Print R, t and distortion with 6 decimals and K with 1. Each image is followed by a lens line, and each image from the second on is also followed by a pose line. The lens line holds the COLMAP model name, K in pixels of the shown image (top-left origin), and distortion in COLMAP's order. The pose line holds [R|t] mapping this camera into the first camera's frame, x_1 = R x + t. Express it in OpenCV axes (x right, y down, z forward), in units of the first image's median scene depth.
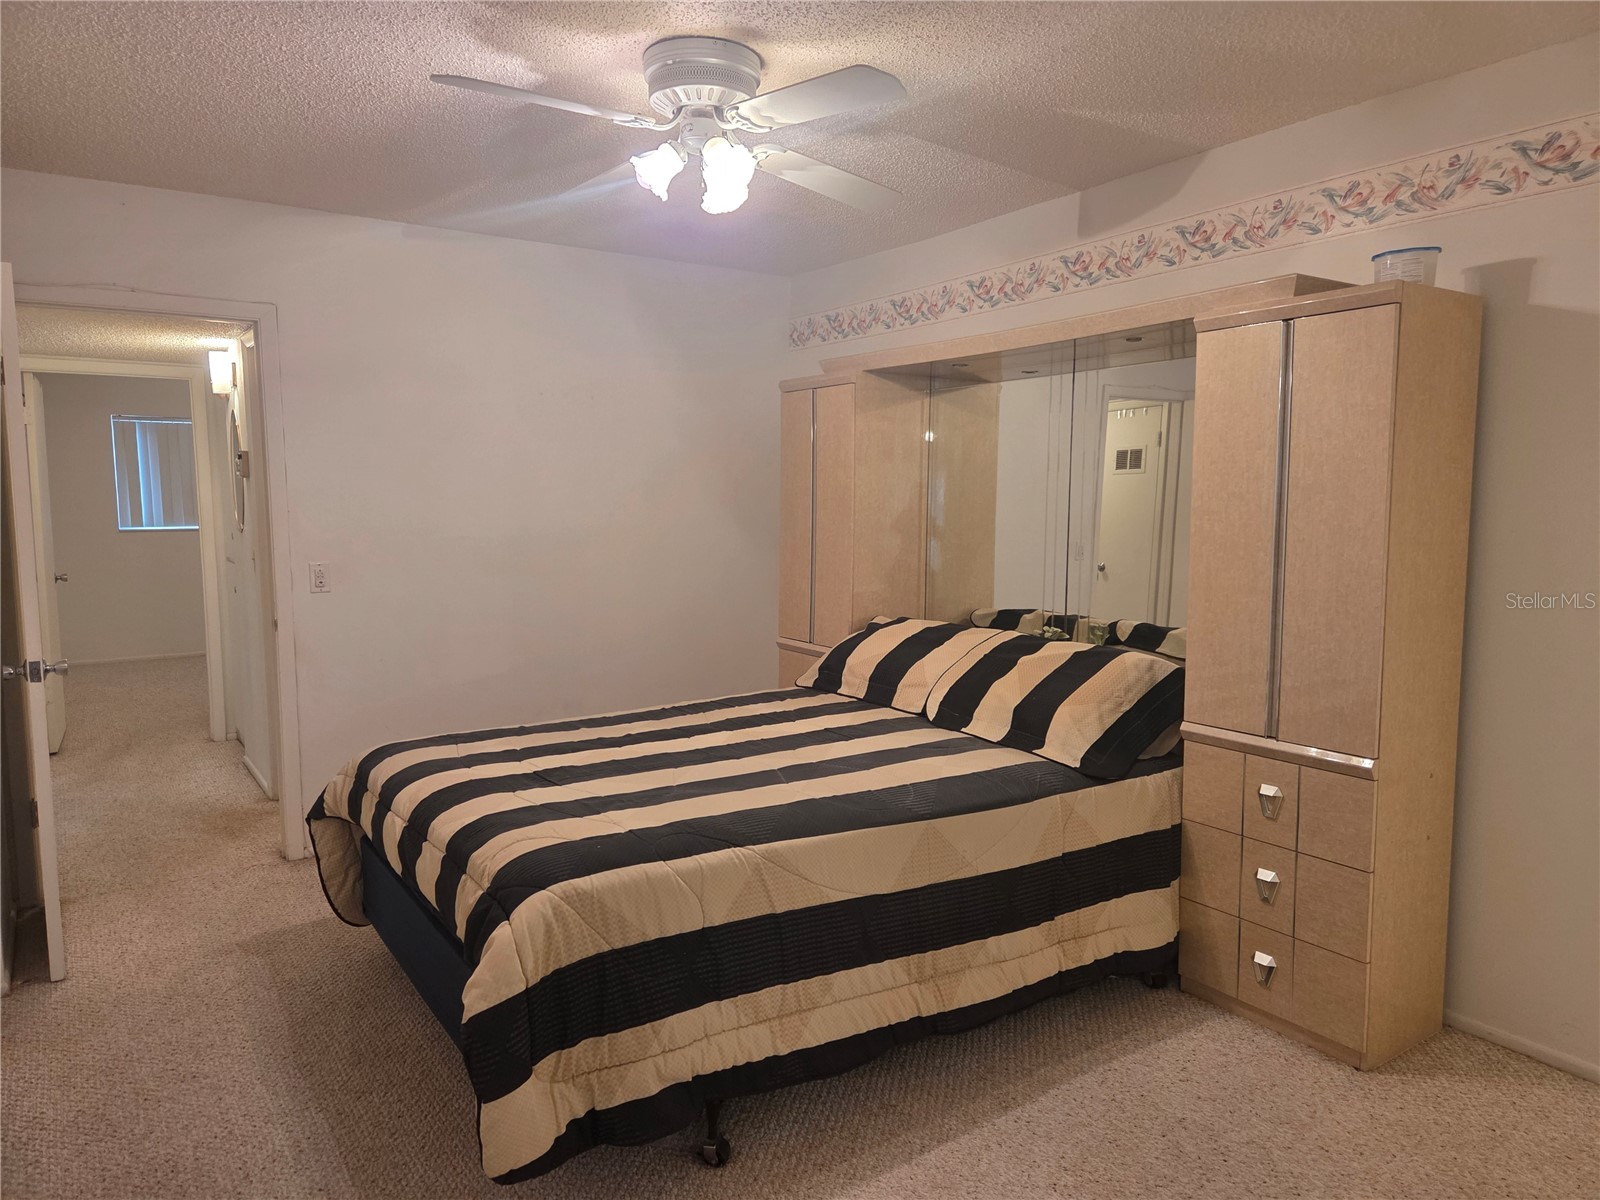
lens RADIAL K [[1069.6, 0, 816.7], [0, 1069.6, 589.4], [0, 0, 1]] dist [0.059767, -0.044711]
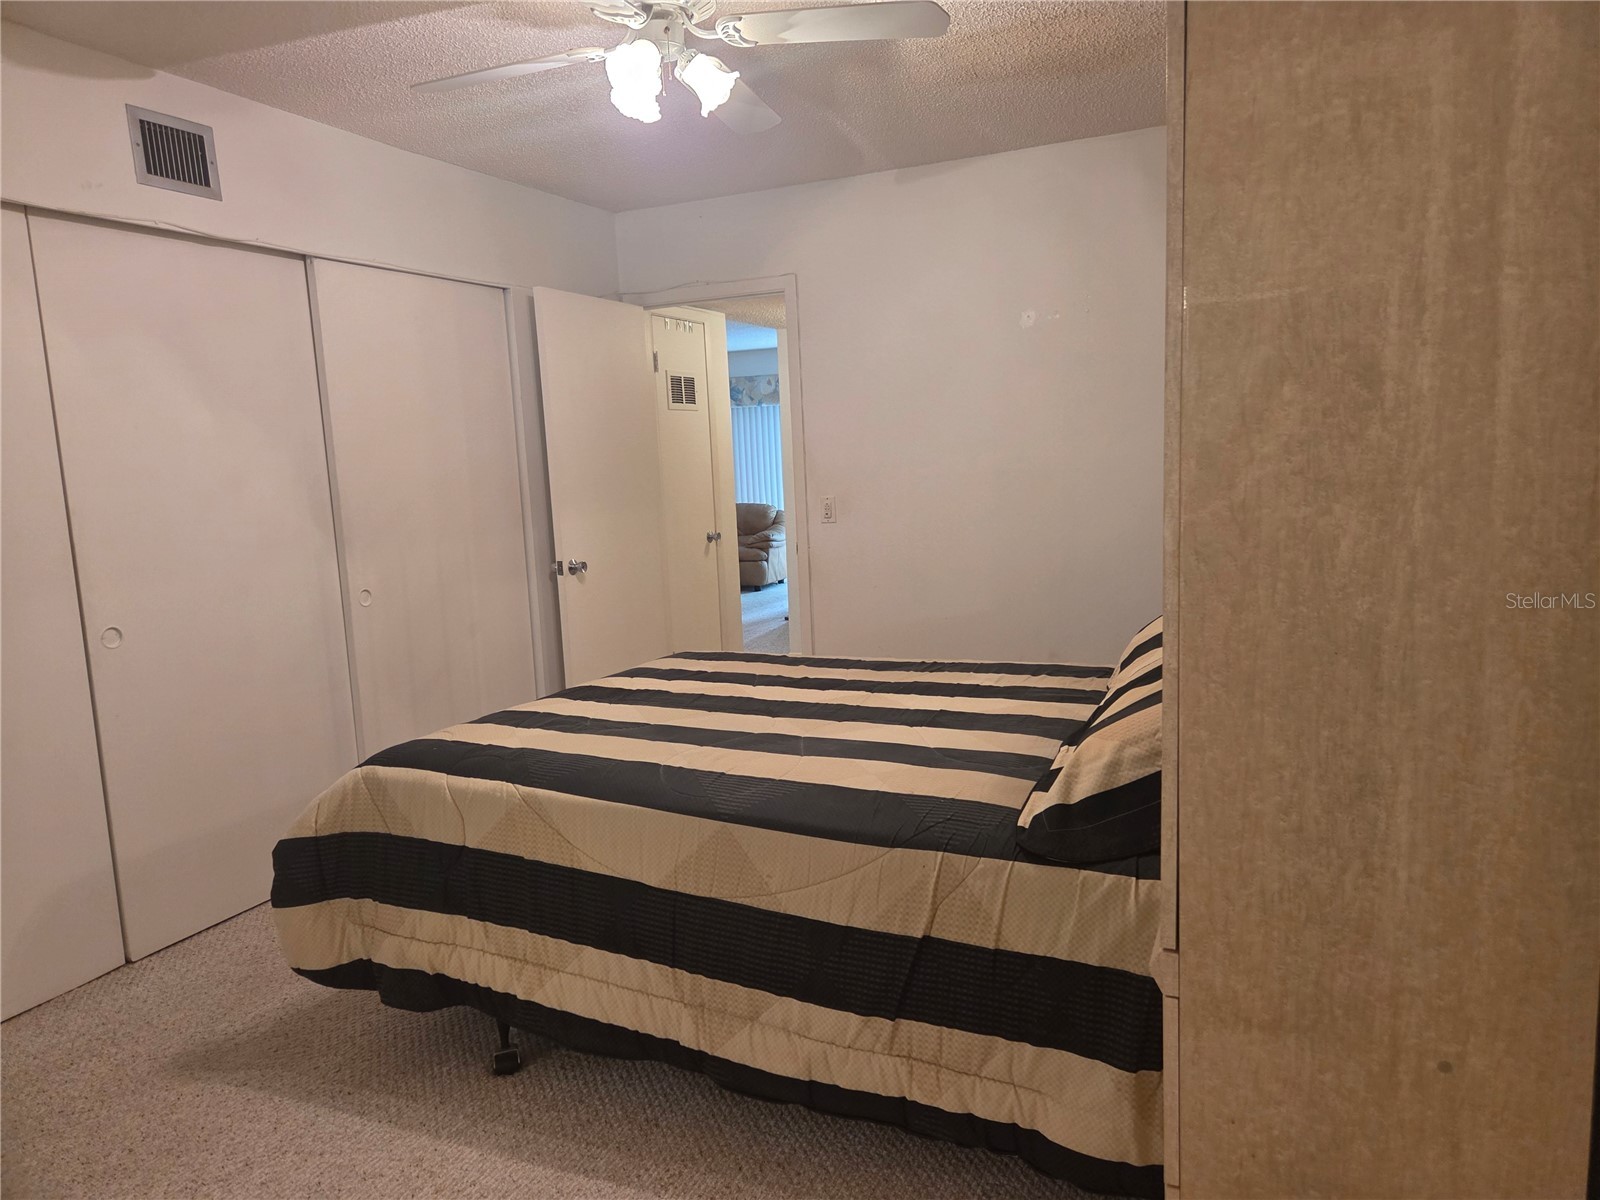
lens RADIAL K [[1069.6, 0, 798.9], [0, 1069.6, 587.2], [0, 0, 1]] dist [0.059767, -0.044711]
pose [[0.520801, 0.084834, -0.849453, 0.828976], [-0.033861, 0.996320, 0.078741, -0.029403], [0.853006, -0.012245, 0.521757, 0.639454]]
